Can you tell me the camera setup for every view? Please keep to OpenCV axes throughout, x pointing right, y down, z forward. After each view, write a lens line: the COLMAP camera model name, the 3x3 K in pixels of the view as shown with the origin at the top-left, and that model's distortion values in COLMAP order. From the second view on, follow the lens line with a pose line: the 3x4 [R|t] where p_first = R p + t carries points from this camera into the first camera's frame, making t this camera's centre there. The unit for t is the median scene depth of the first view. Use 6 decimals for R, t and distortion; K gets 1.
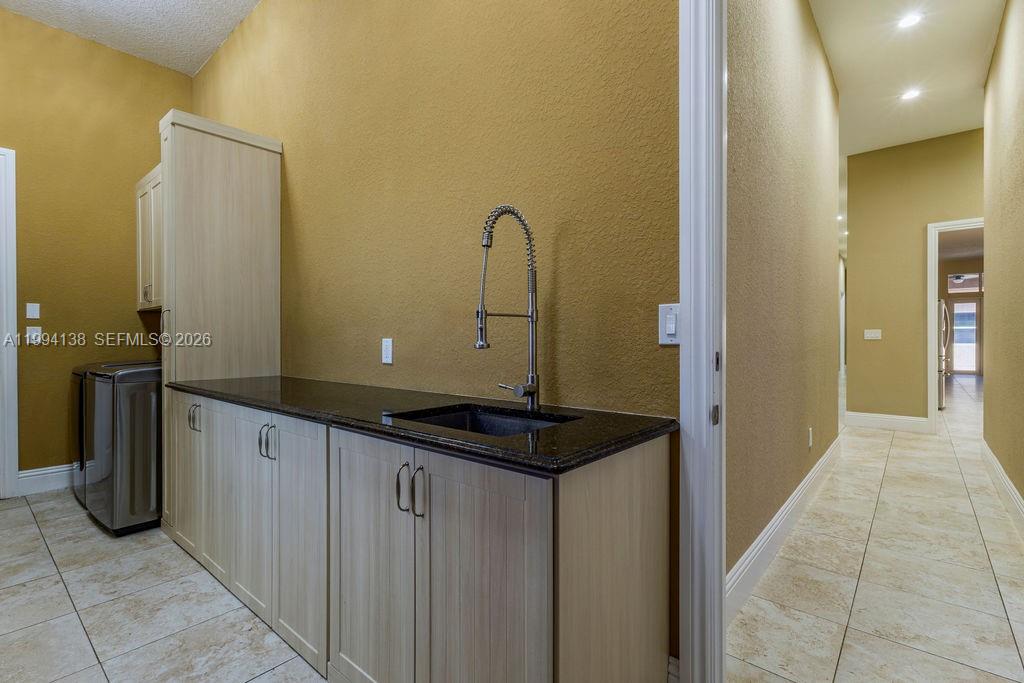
lens RADIAL K [[475.0, 0, 504.2], [0, 475.0, 336.3], [0, 0, 1]] dist [0.004408, -0.000265]
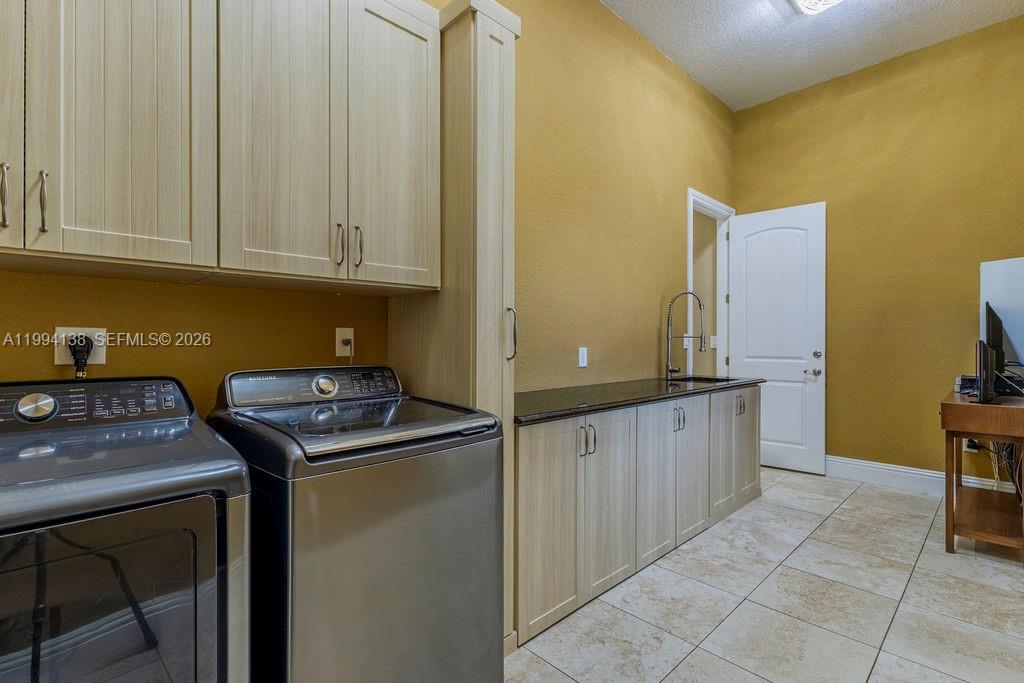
lens RADIAL K [[475.0, 0, 511.8], [0, 475.0, 341.2], [0, 0, 1]] dist [0.004408, -0.000265]
pose [[0.093374, 0.002644, 0.995628, -2.025098], [-0.000755, 0.999996, -0.002584, -0.013158], [-0.995631, -0.000511, 0.093376, 1.392025]]
